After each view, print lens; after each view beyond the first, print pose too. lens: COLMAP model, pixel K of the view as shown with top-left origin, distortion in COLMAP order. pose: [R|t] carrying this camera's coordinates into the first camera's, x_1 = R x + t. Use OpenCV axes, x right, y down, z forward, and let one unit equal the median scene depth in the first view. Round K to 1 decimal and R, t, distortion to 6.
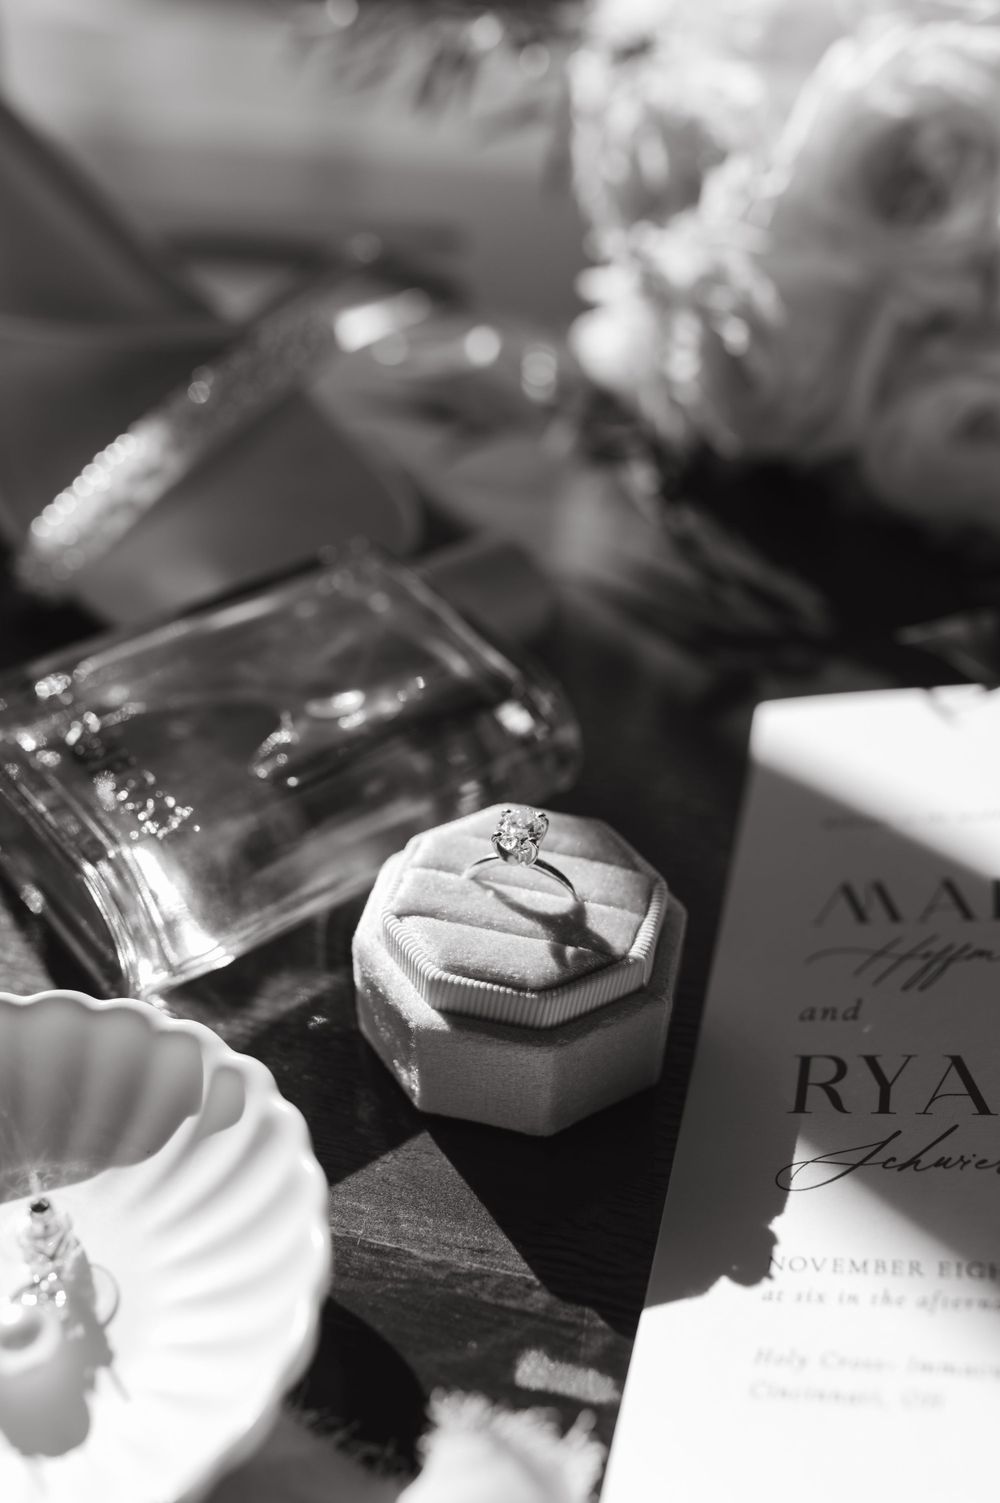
lens RADIAL K [[1556.7, 0, 509.4], [0, 1556.7, 704.3], [0, 0, 1]] dist [-0.064108, -0.010790]
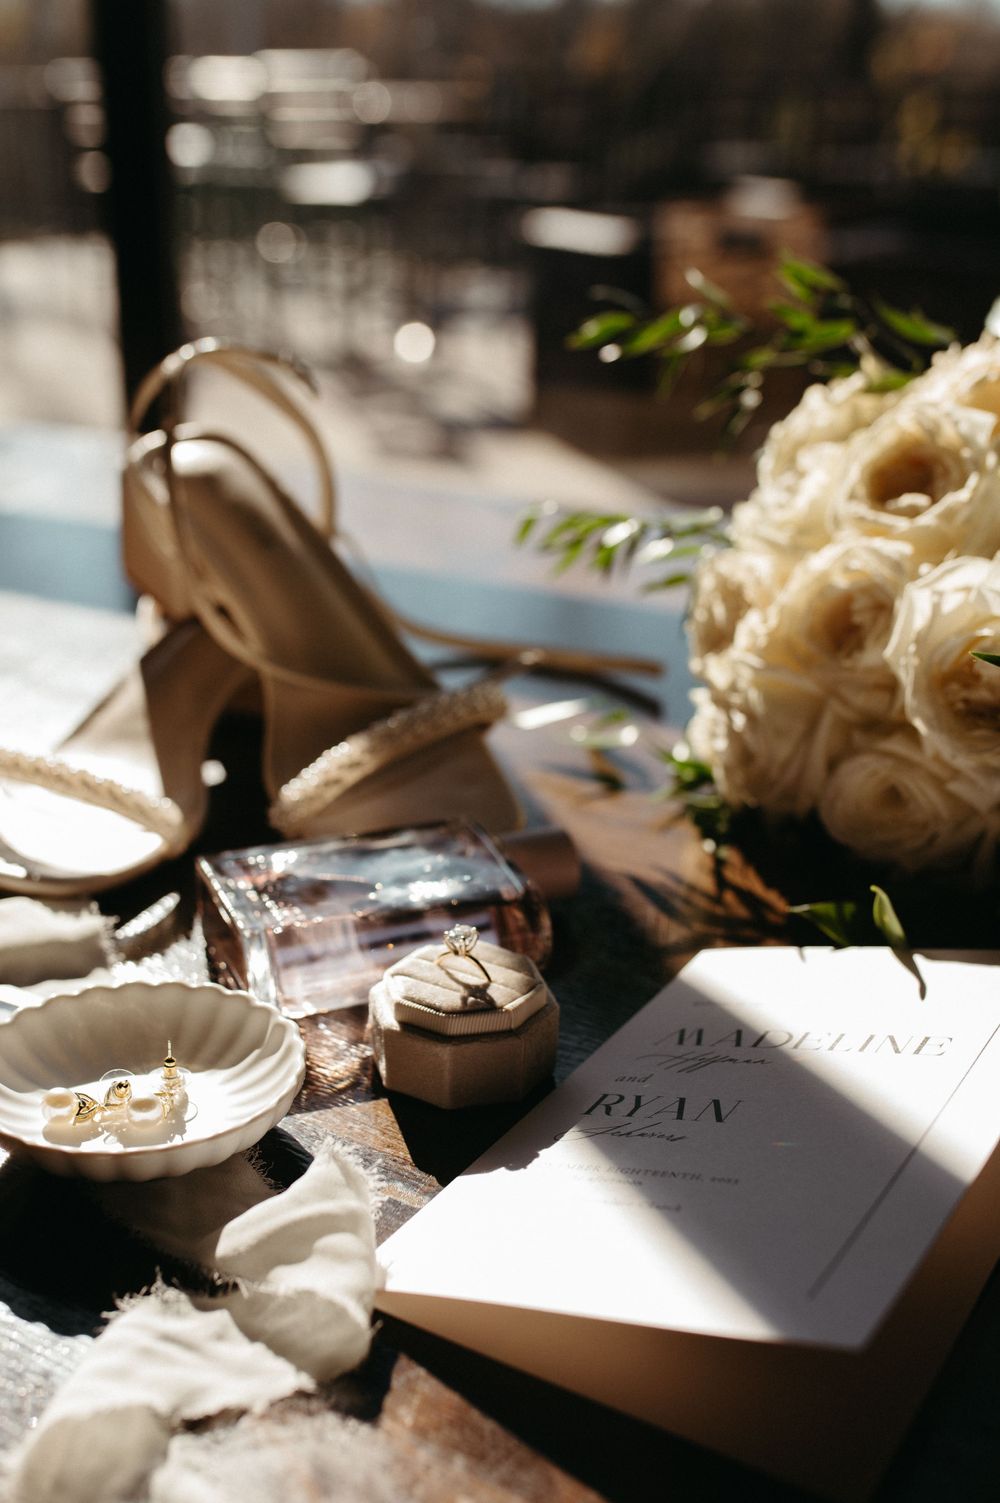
lens RADIAL K [[1677.7, 0, 519.5], [0, 1677.7, 761.6], [0, 0, 1]] dist [-0.020946, 0.017032]
pose [[0.959605, 0.091309, -0.266123, 0.570954], [-0.157491, 0.958124, -0.239154, 0.341205], [0.233142, 0.271405, 0.933801, -0.870889]]
